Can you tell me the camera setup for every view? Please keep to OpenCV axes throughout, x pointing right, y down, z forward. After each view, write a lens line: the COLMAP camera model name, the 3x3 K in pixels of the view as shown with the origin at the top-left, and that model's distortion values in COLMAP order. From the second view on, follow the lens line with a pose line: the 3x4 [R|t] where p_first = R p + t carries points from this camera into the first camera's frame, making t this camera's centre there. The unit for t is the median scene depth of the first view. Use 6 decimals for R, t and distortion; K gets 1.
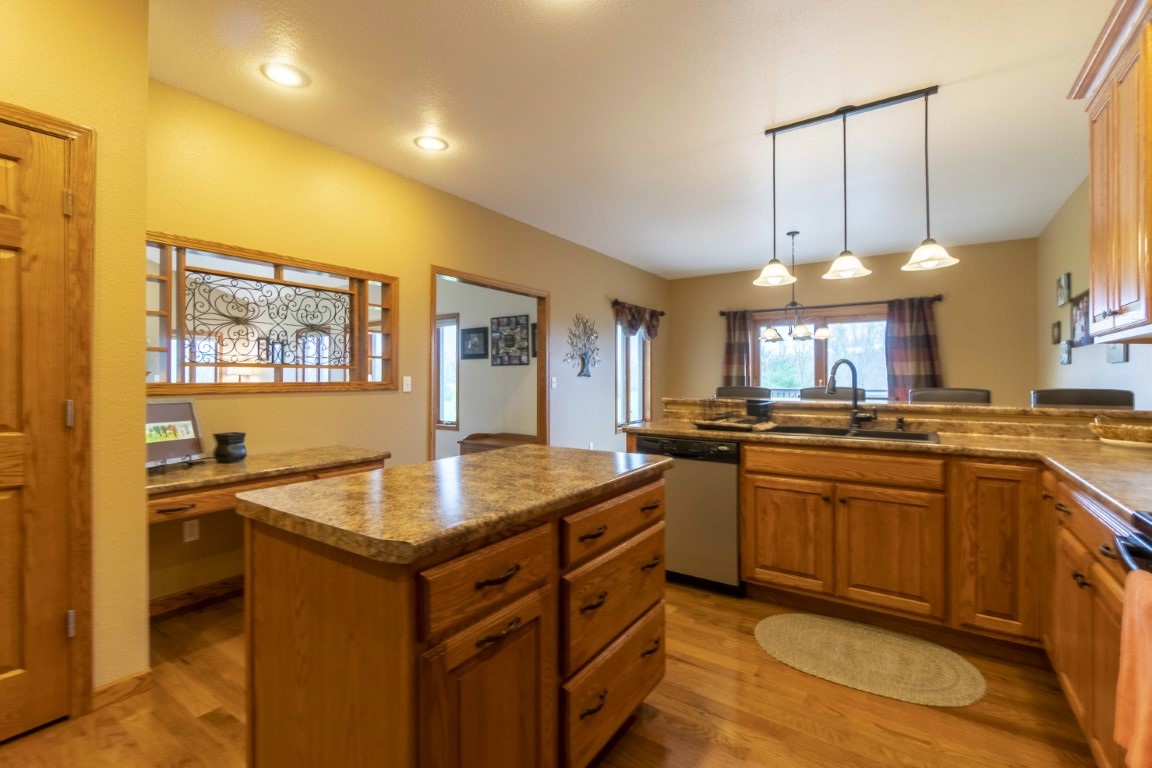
lens RADIAL K [[506.0, 0, 562.8], [0, 506.0, 380.5], [0, 0, 1]] dist [0.000205, -0.000067]
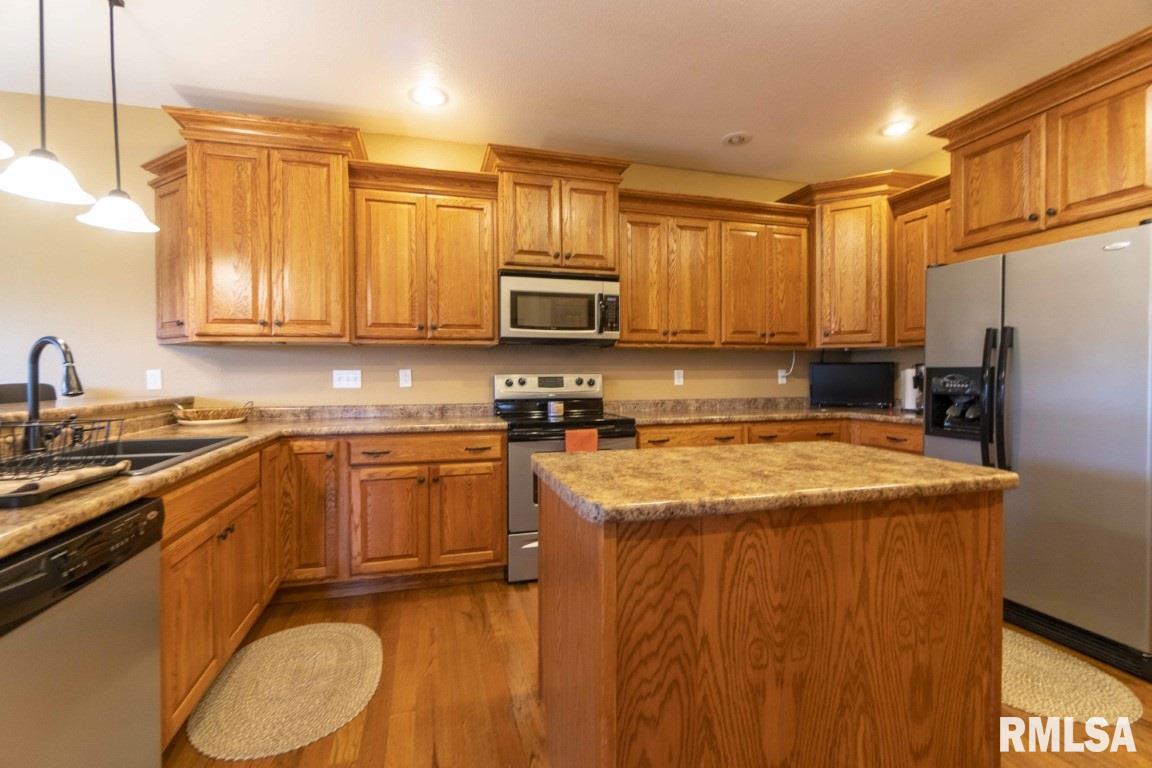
lens RADIAL K [[493.5, 0, 561.1], [0, 493.5, 377.5], [0, 0, 1]] dist [0.000207, -0.000074]
pose [[-0.759290, -0.005483, 0.650729, -0.153187], [0.006508, 0.999851, 0.016019, -0.000142], [-0.650720, 0.016398, -0.759141, 0.621734]]
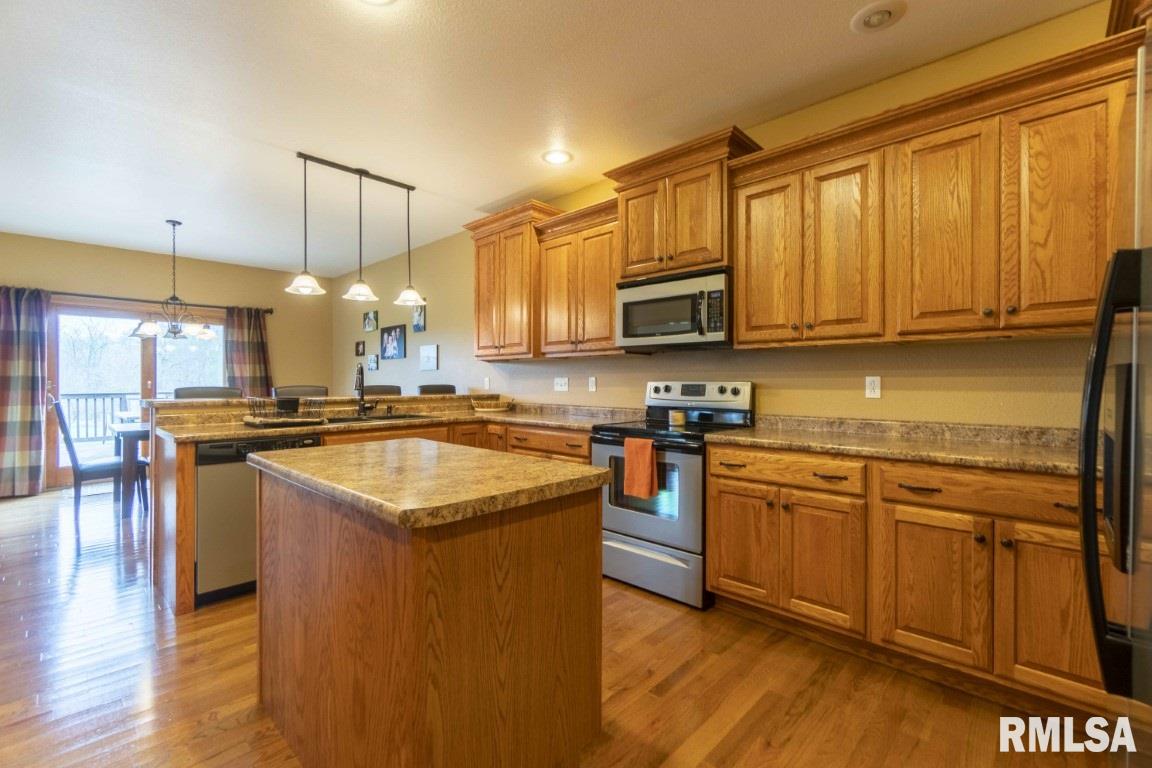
lens RADIAL K [[506.0, 0, 562.8], [0, 506.0, 380.5], [0, 0, 1]] dist [0.000205, -0.000067]
pose [[0.176426, -0.000125, 0.984314, -0.375952], [0.006249, 0.999980, -0.000993, 0.004393], [-0.984294, 0.006326, 0.176423, 0.157112]]
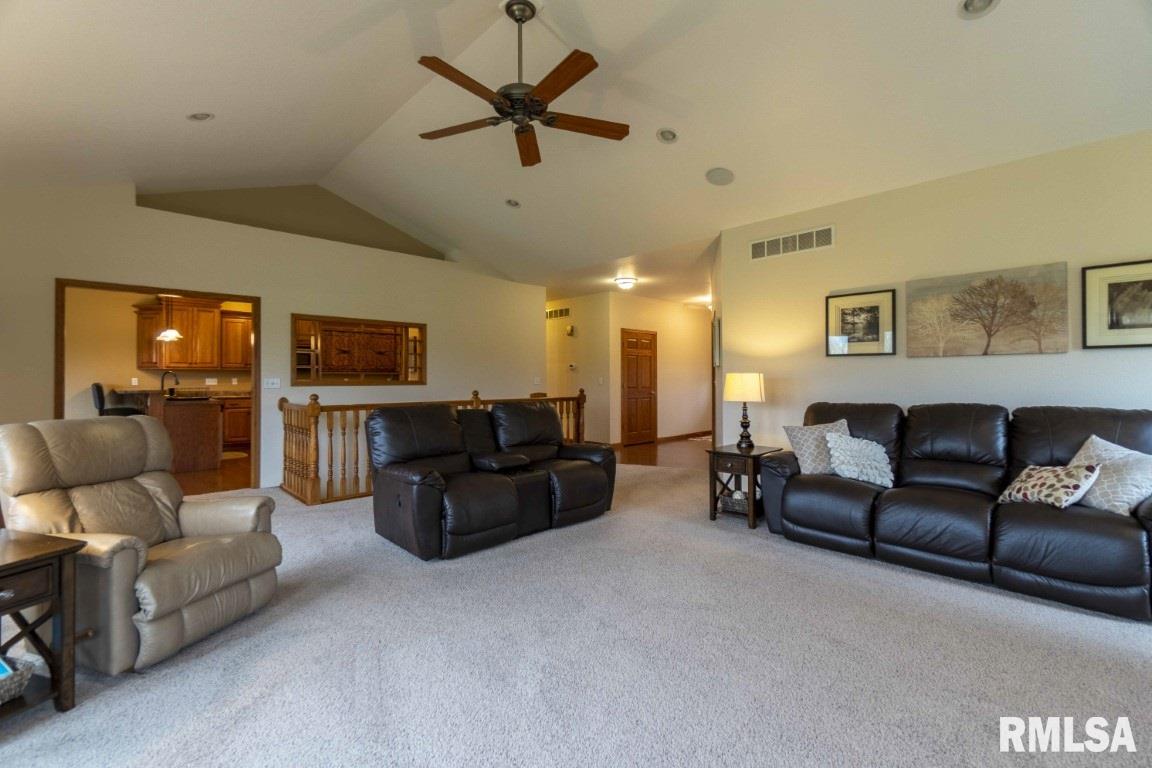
lens RADIAL K [[493.5, 0, 561.1], [0, 493.5, 377.5], [0, 0, 1]] dist [0.000207, -0.000074]
pose [[-0.980946, 0.000231, 0.194282, -1.122155], [0.000642, 0.999998, 0.002050, -0.007390], [-0.194281, 0.002136, -0.980944, 1.831394]]
